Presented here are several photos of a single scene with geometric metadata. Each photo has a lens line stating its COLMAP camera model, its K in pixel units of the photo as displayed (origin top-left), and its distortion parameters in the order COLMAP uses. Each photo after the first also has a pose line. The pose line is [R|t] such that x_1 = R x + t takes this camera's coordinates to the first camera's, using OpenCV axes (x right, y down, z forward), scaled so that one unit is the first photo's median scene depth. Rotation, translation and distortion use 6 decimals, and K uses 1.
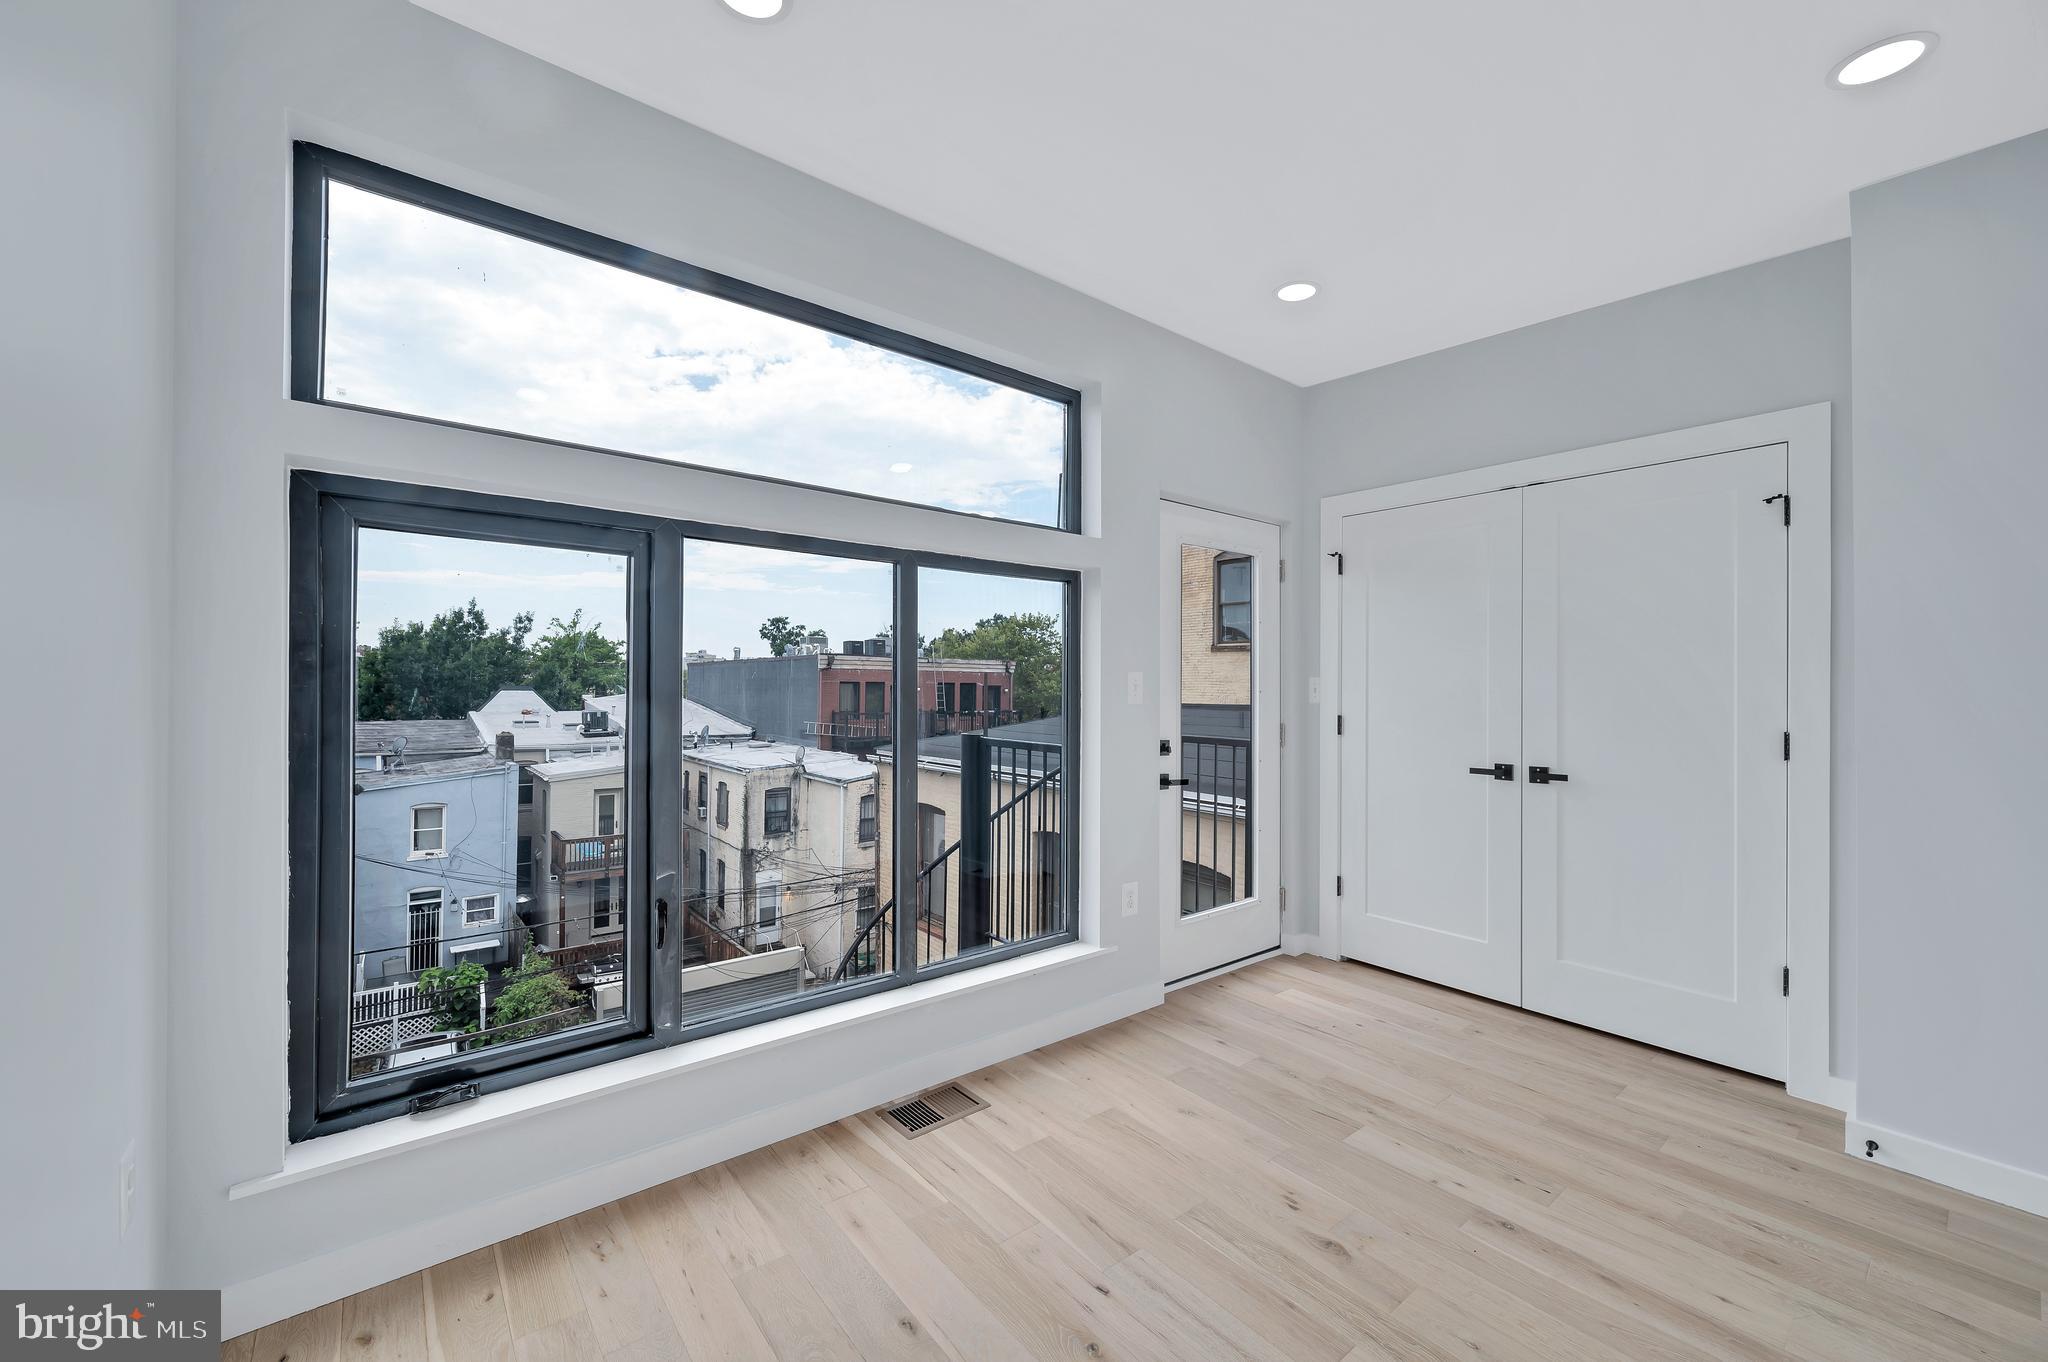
lens RADIAL K [[820.2, 0, 1024.0], [0, 820.2, 681.0], [0, 0, 1]] dist [0.000124, -0.000067]
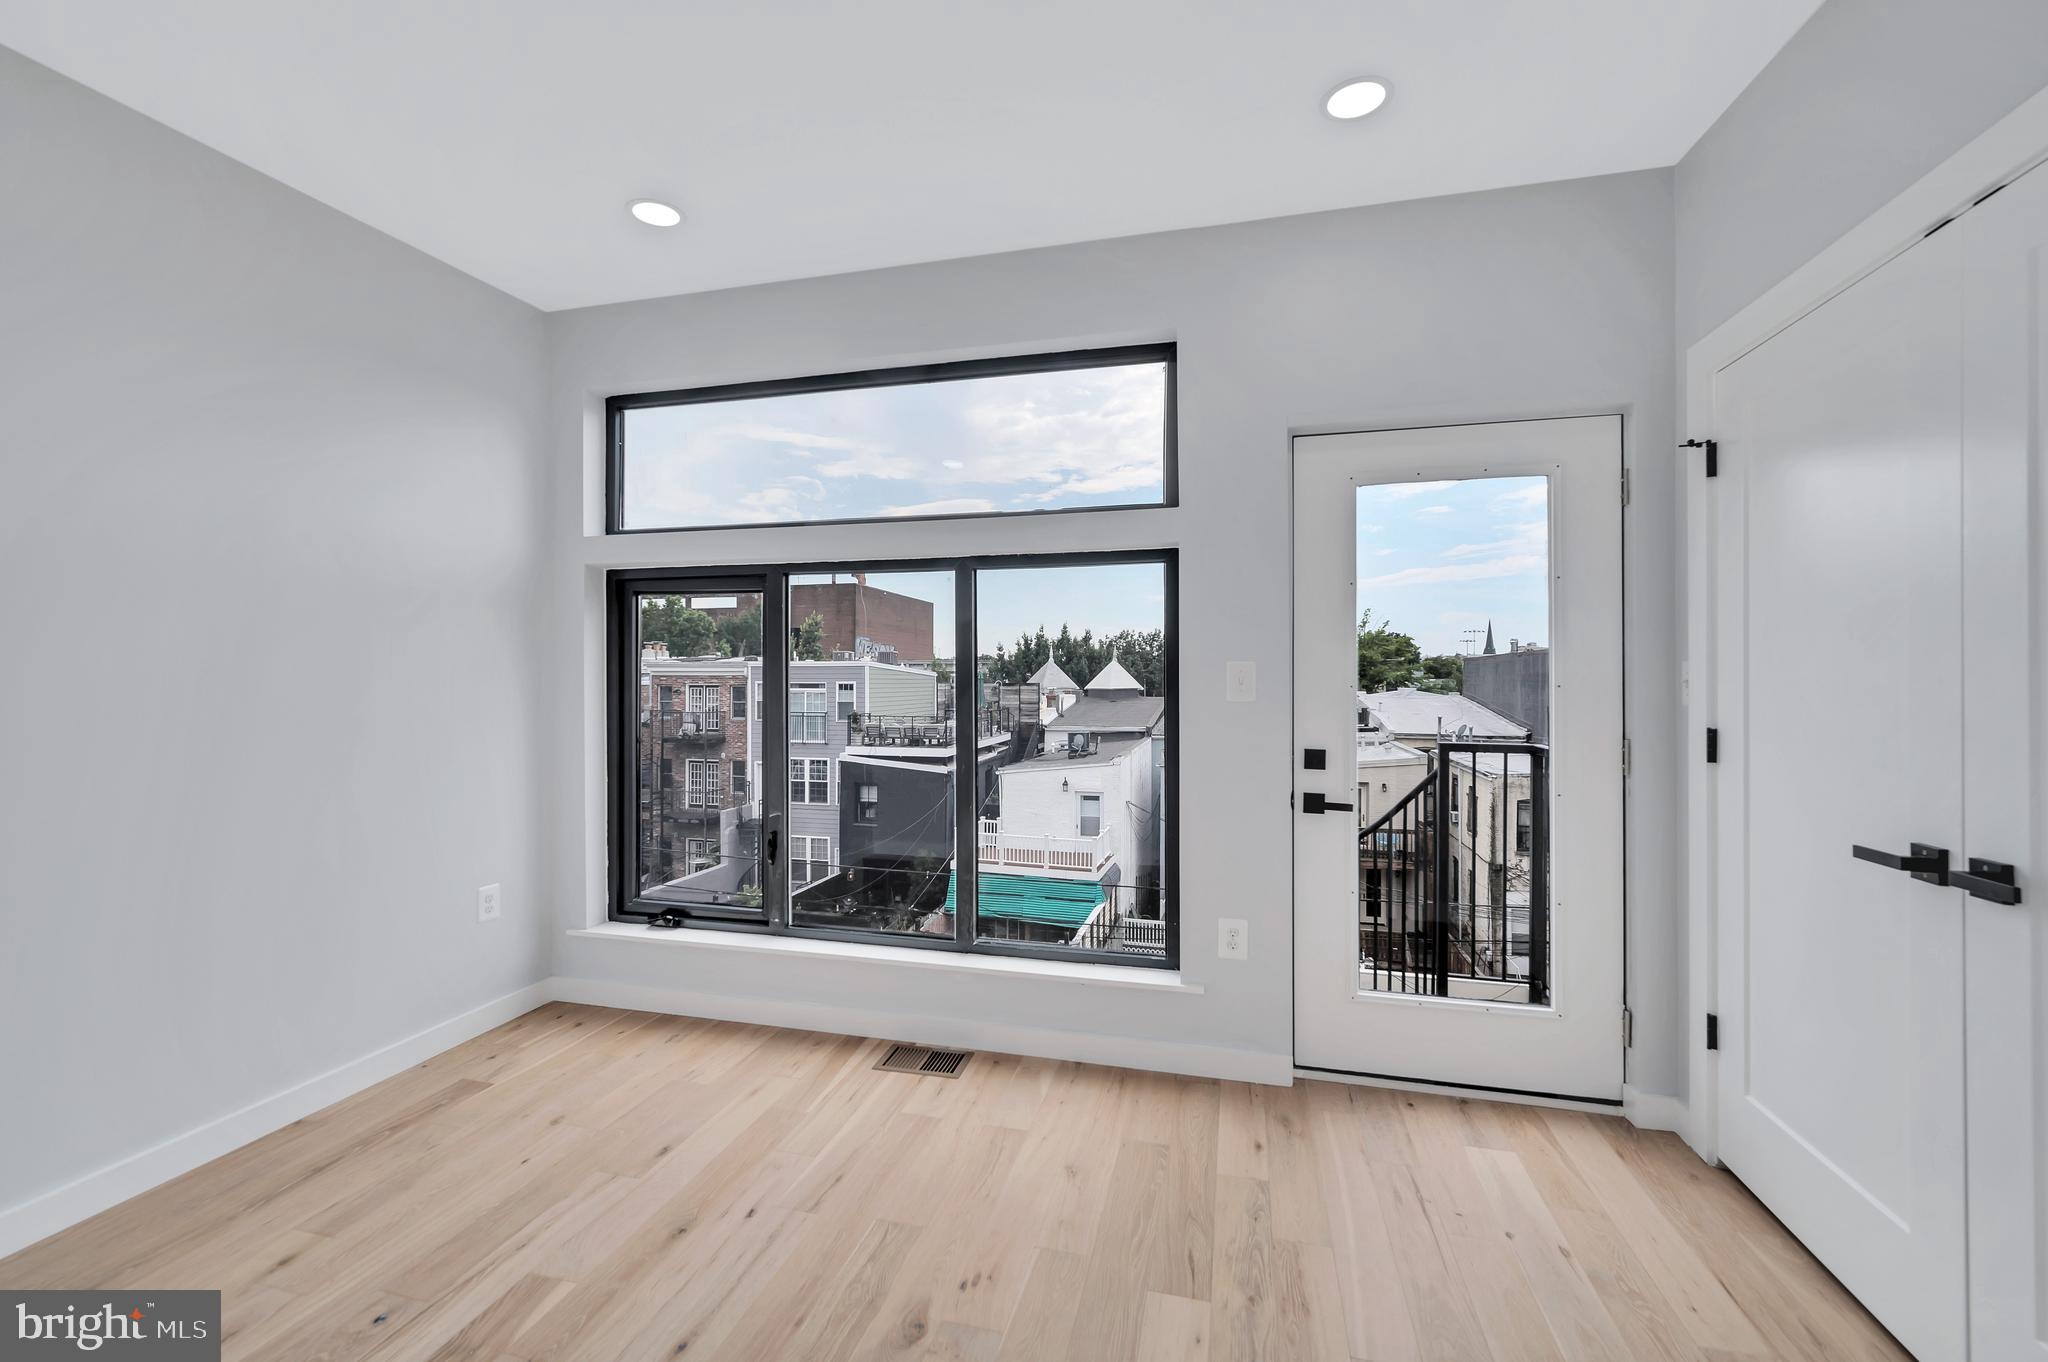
lens RADIAL K [[832.8, 0, 1027.6], [0, 832.8, 681.1], [0, 0, 1]] dist [0.000204, 0.000010]
pose [[0.592154, -0.005455, -0.805806, 0.697638], [0.008850, 0.999961, -0.000266, 0.006808], [0.805776, -0.006974, 0.592179, 0.352779]]
